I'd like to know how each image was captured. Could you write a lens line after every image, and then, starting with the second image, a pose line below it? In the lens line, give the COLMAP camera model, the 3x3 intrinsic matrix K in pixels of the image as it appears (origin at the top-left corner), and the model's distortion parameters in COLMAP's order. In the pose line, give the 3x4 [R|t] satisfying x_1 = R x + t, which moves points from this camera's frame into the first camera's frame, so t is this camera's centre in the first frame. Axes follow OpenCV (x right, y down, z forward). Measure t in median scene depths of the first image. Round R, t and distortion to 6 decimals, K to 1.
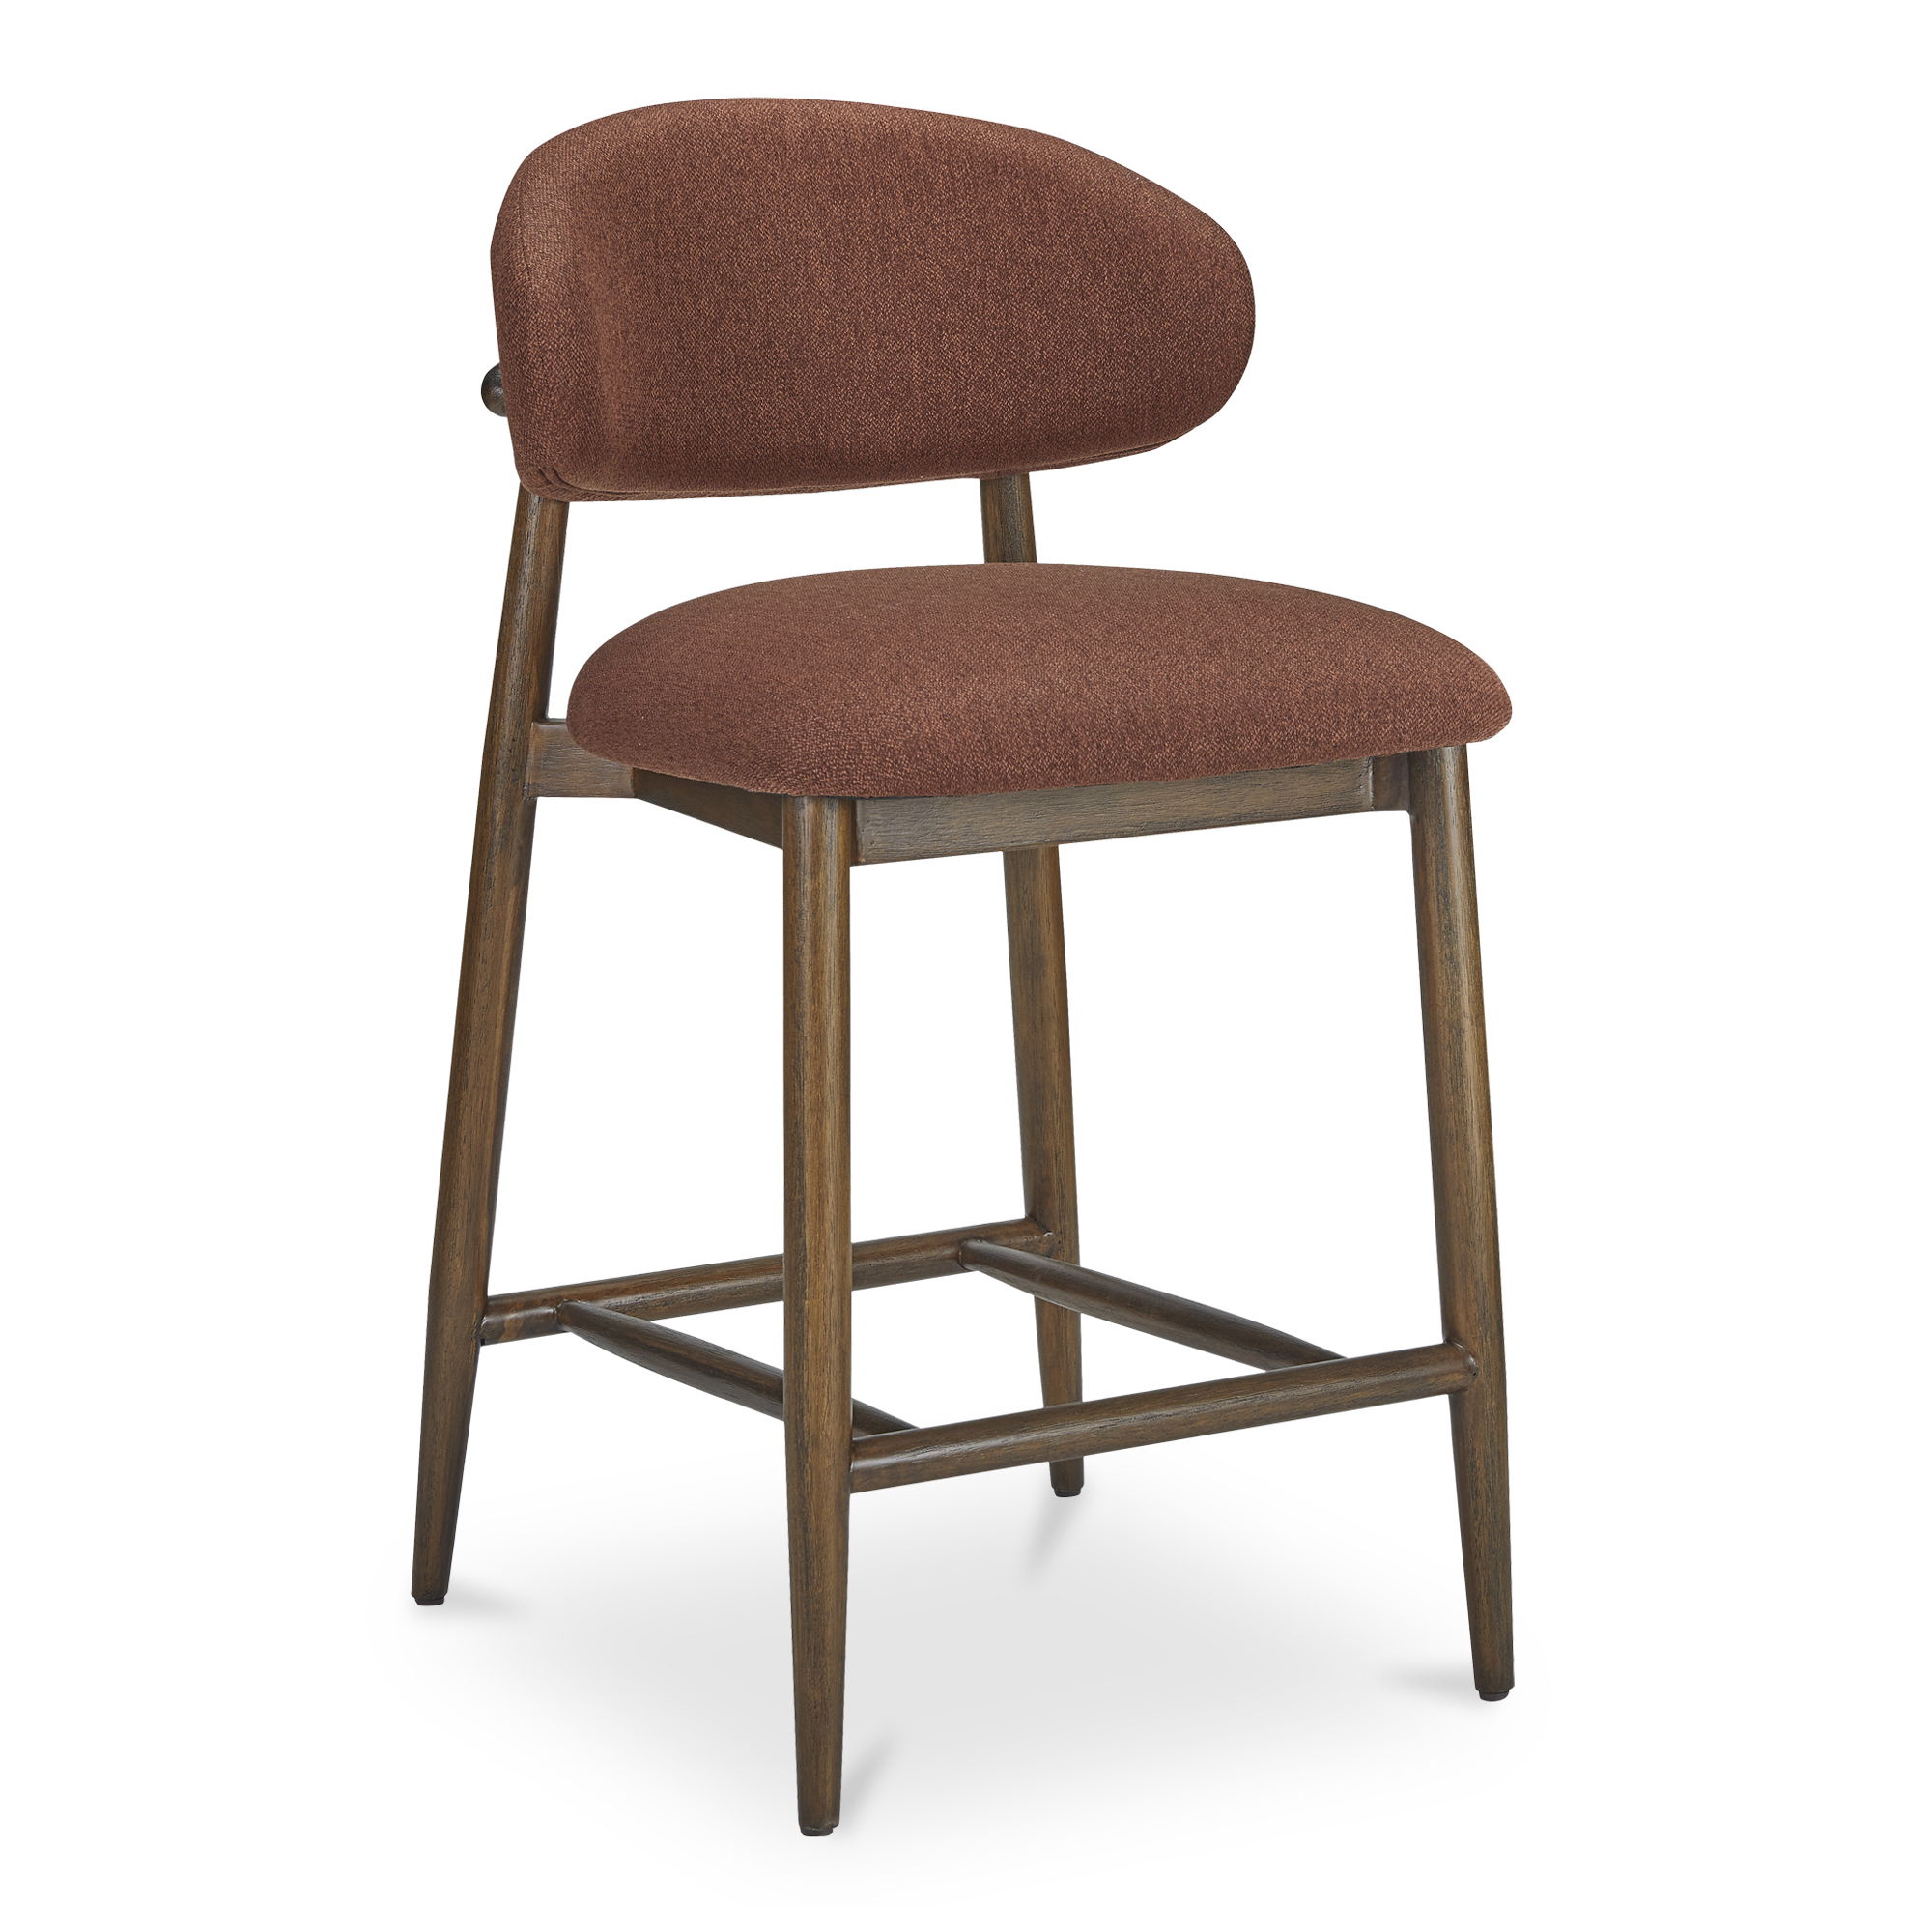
lens RADIAL K [[5721.1, 0, 965.9], [0, 5721.1, 976.3], [0, 0, 1]] dist [-0.060130, 0.000000]
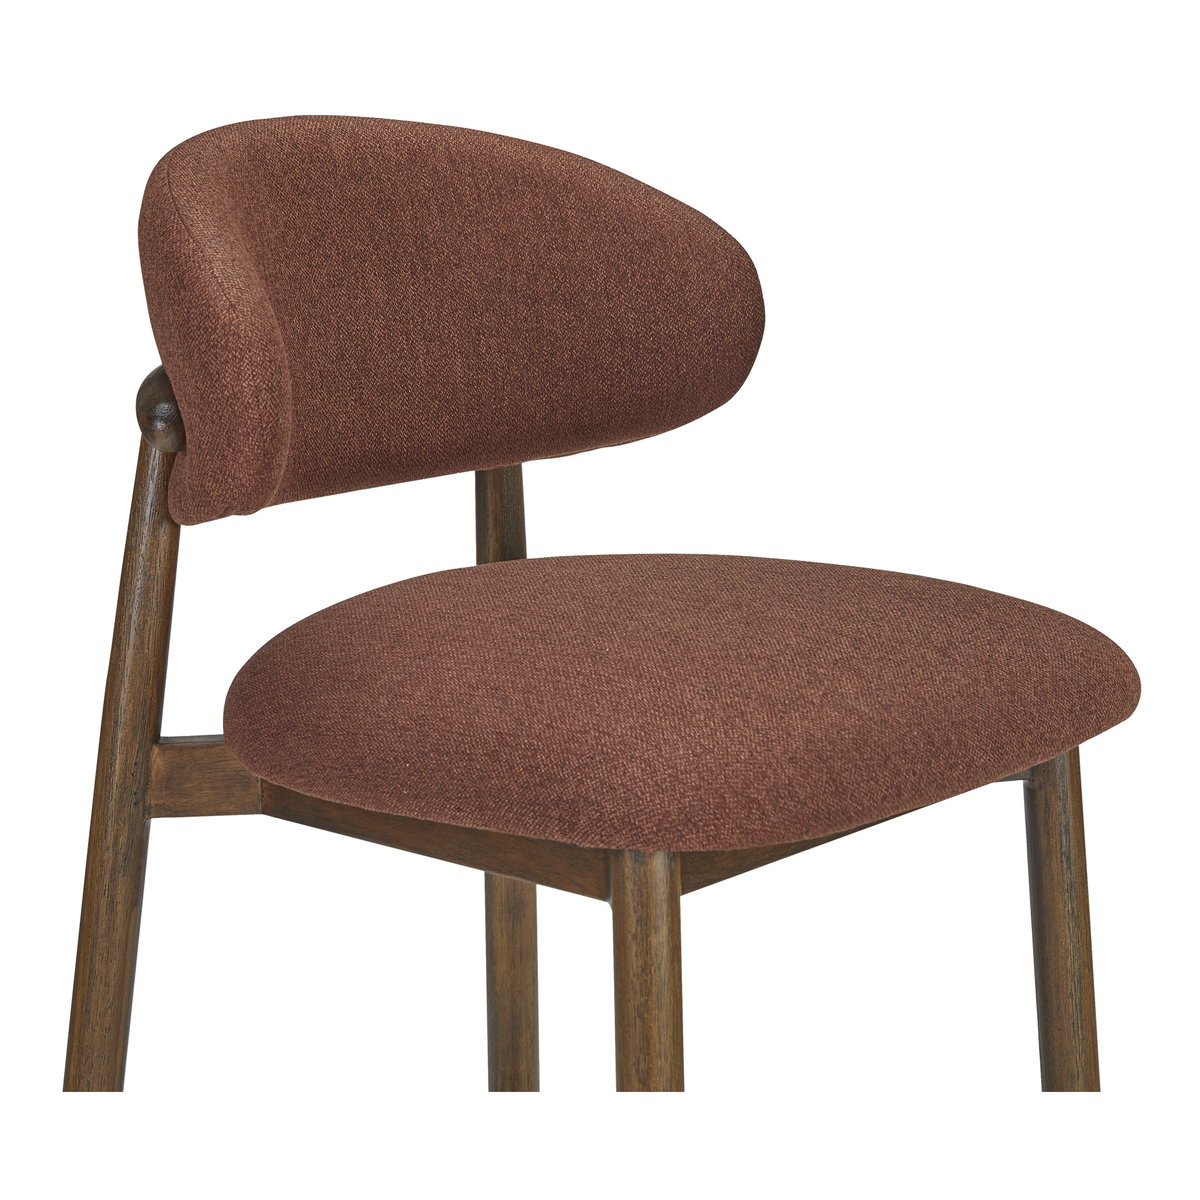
lens RADIAL K [[3553.5, 0, 600.4], [0, 3553.5, 588.1], [0, 0, 1]] dist [-0.060130, 0.000000]
pose [[0.941099, -0.062639, 0.332279, -0.204069], [0.062921, 0.997969, 0.009921, -0.071953], [-0.332225, 0.011570, 0.943129, 0.379391]]
